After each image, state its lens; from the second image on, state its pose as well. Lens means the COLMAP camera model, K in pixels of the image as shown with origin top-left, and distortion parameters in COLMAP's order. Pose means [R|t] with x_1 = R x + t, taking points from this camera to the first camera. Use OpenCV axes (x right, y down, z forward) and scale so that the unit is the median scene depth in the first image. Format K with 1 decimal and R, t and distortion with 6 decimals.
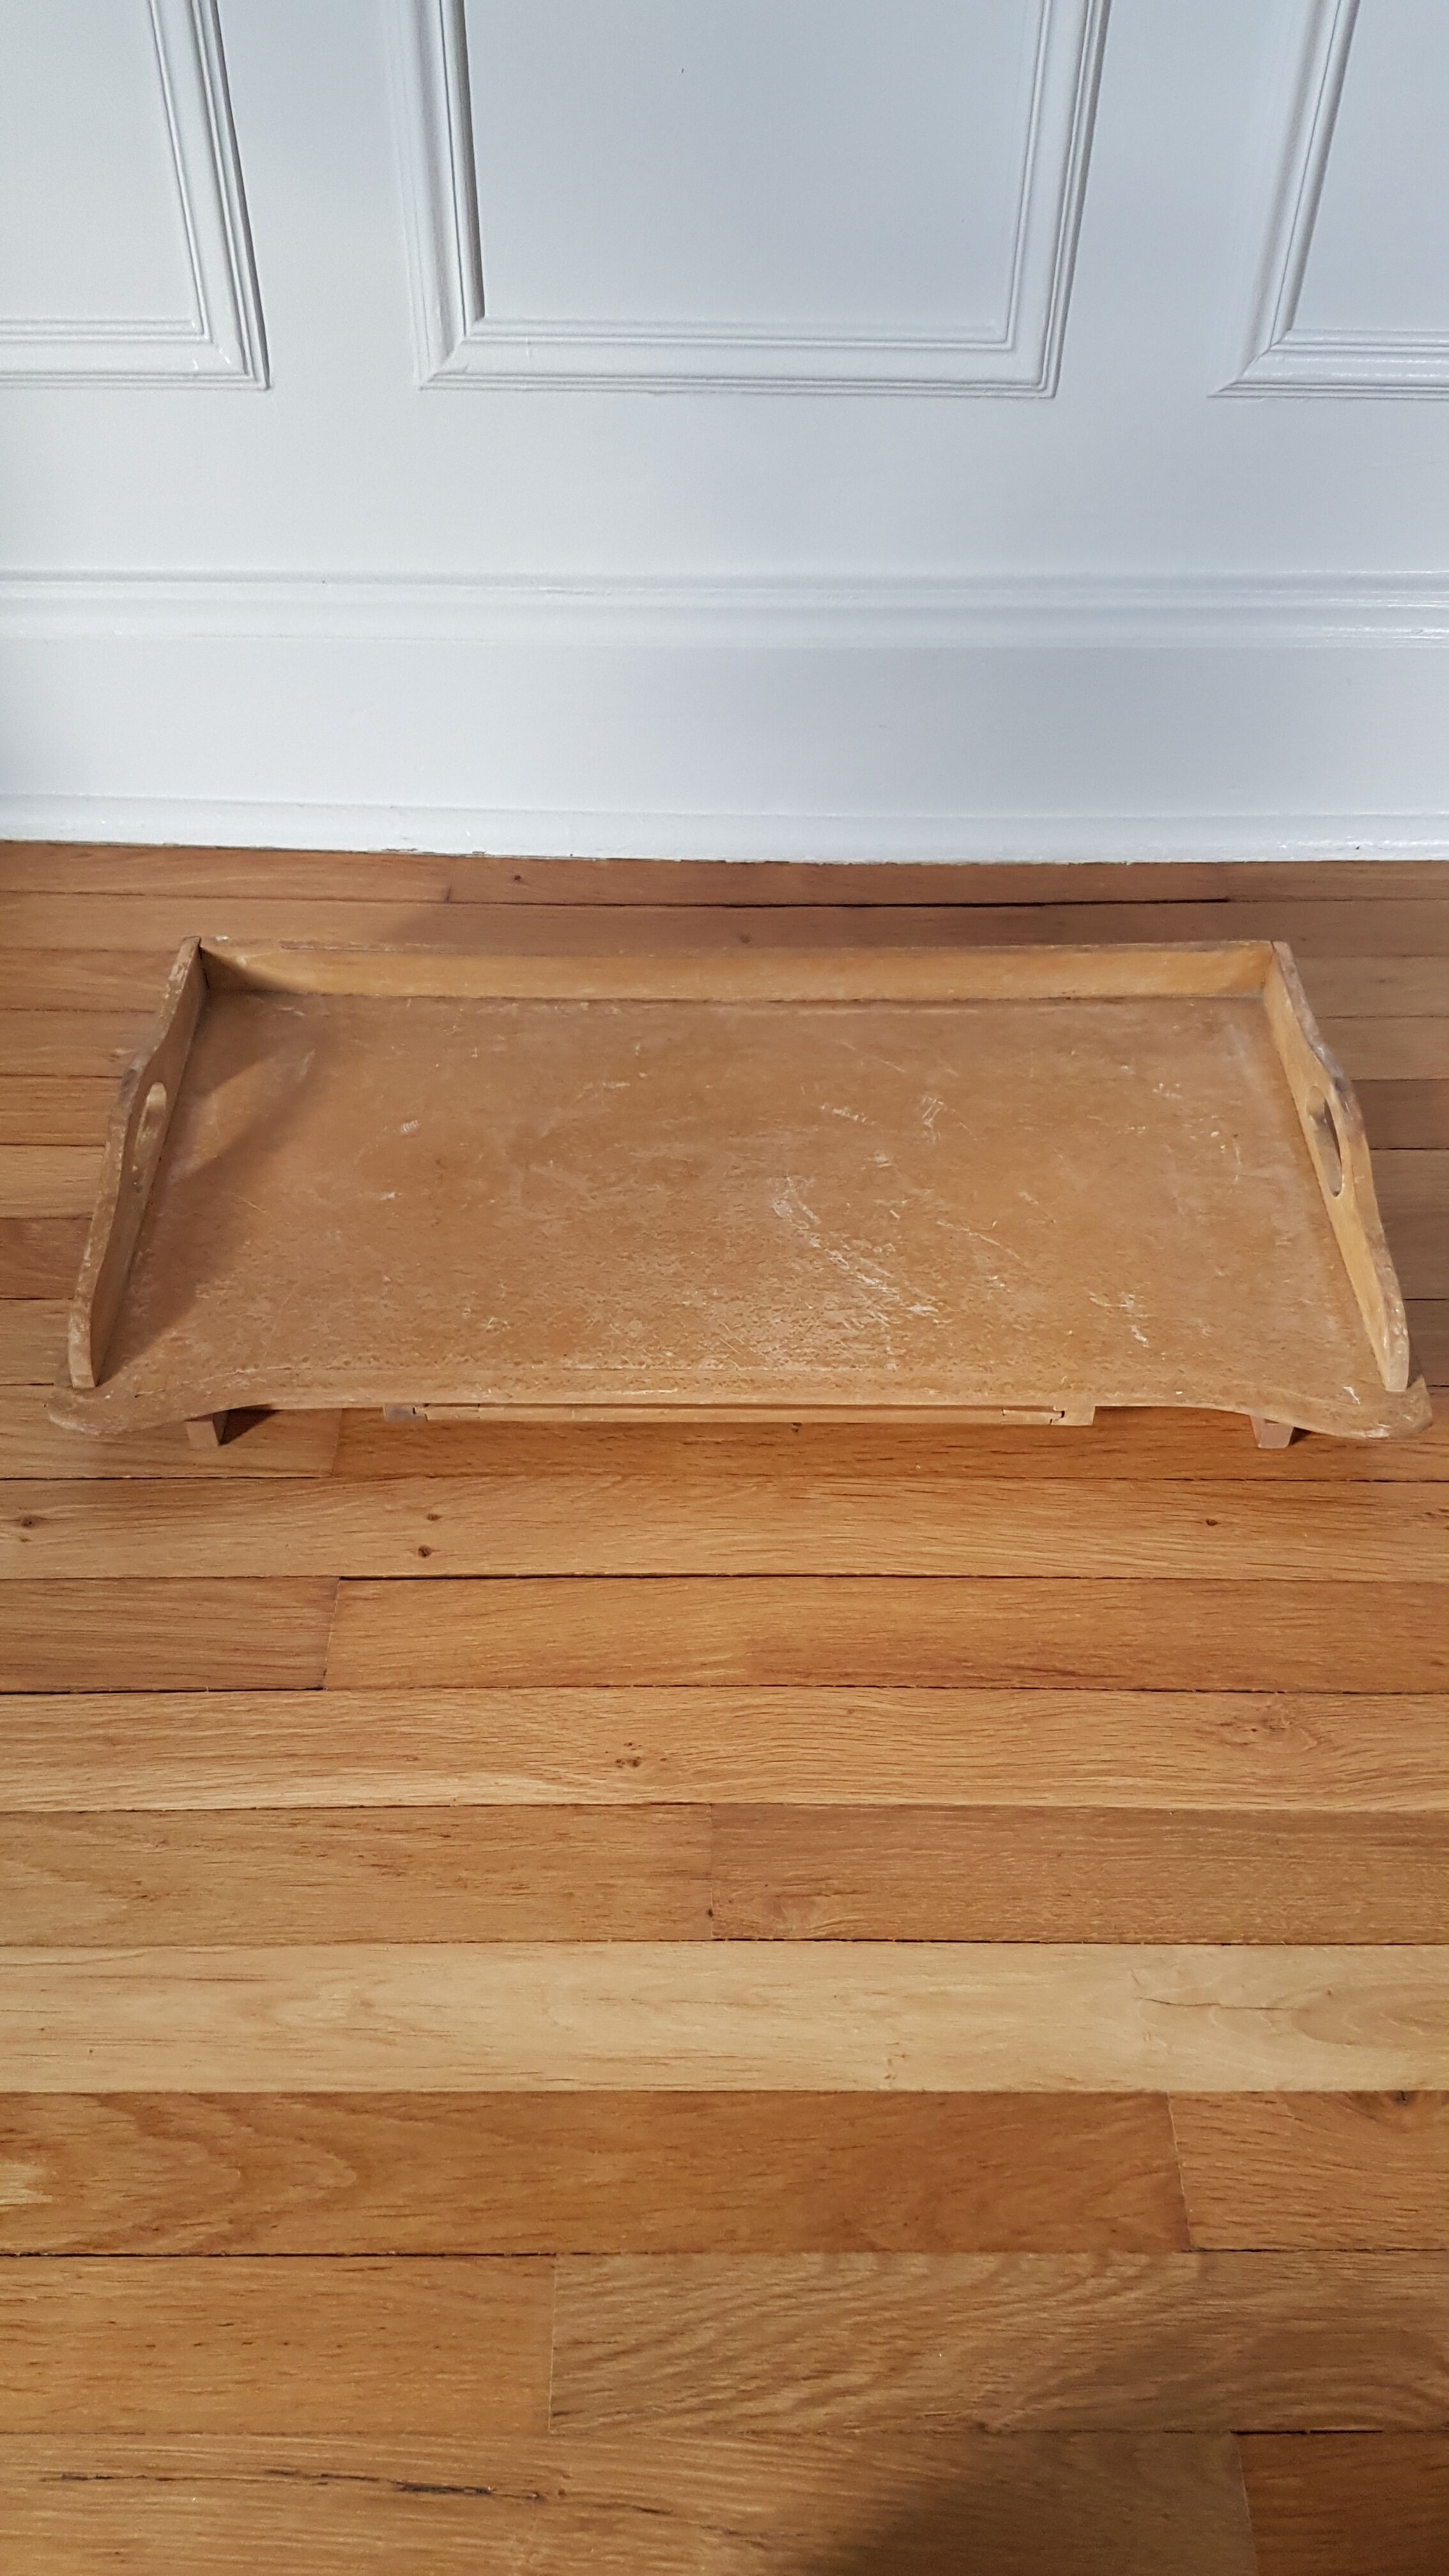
lens RADIAL K [[2000.0, 0, 717.2], [0, 2000.0, 1309.1], [0, 0, 1]] dist [0.196767, -0.390800]
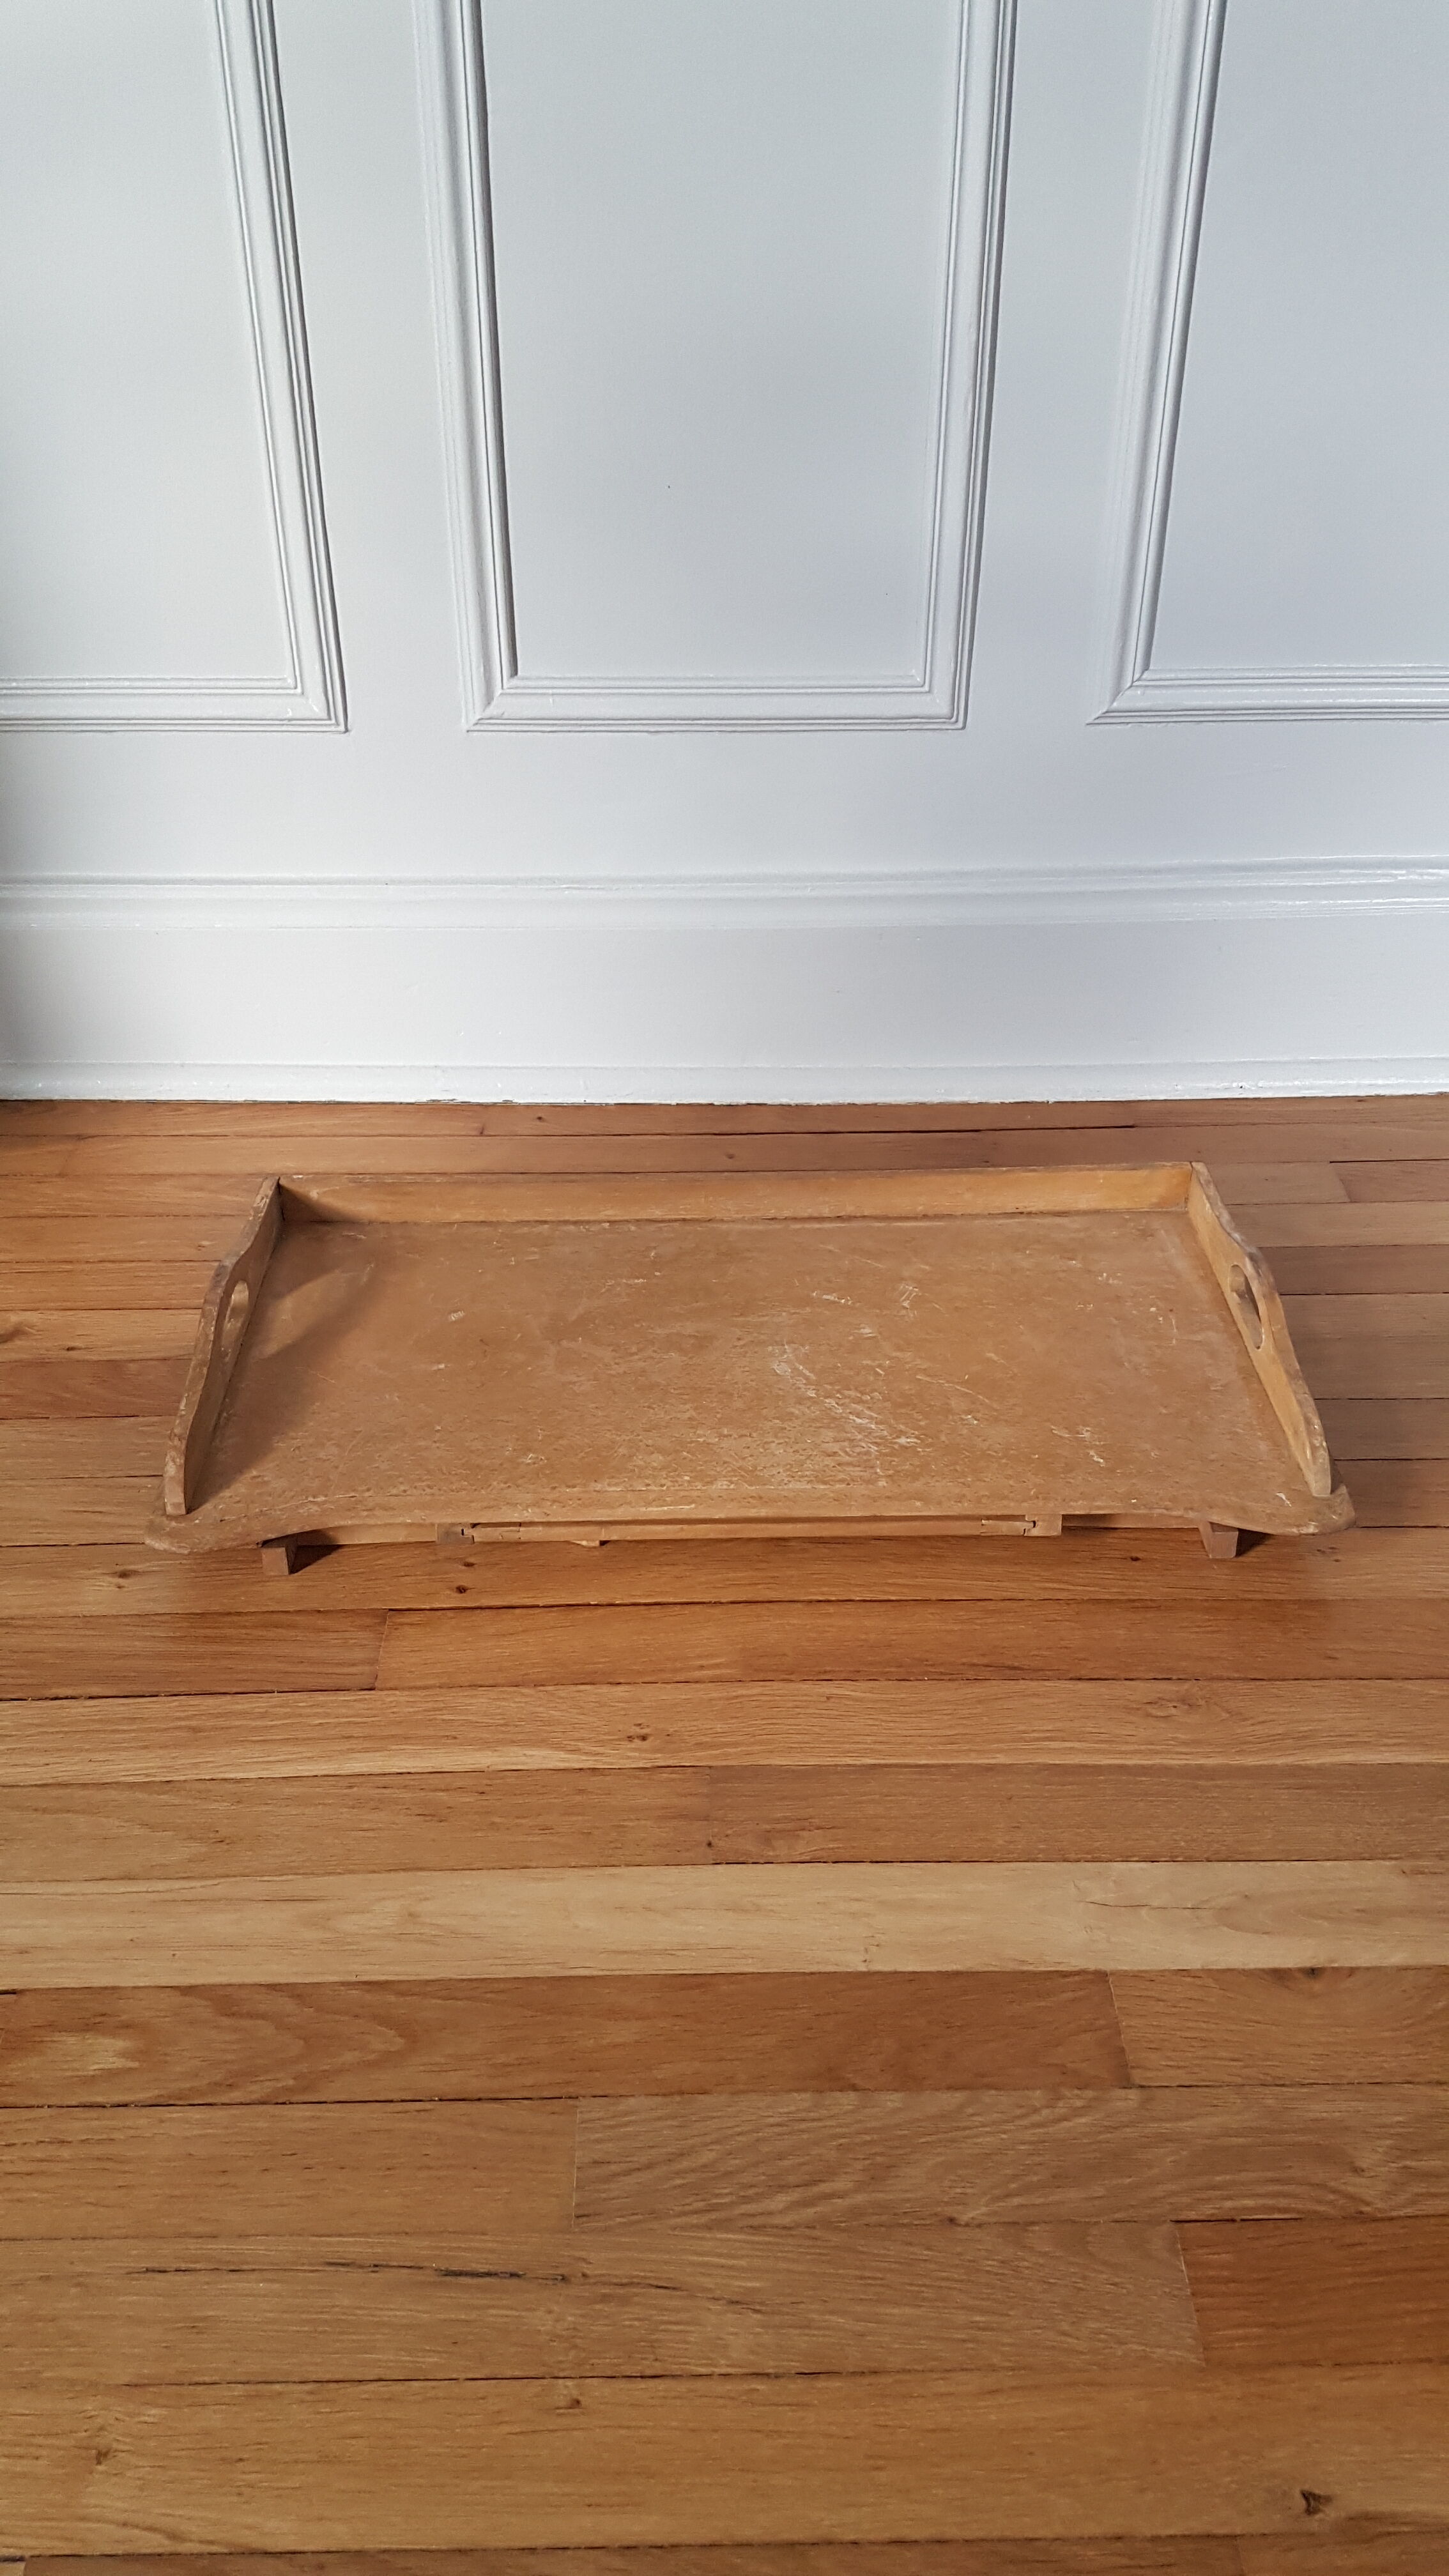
lens RADIAL K [[2000.0, 0, 717.2], [0, 2000.0, 1309.1], [0, 0, 1]] dist [0.196767, -0.390800]
pose [[0.999858, -0.016856, 0.000415, 0.005732], [0.016492, 0.972558, -0.232074, 0.277807], [0.003508, 0.232048, 0.972698, -0.201685]]
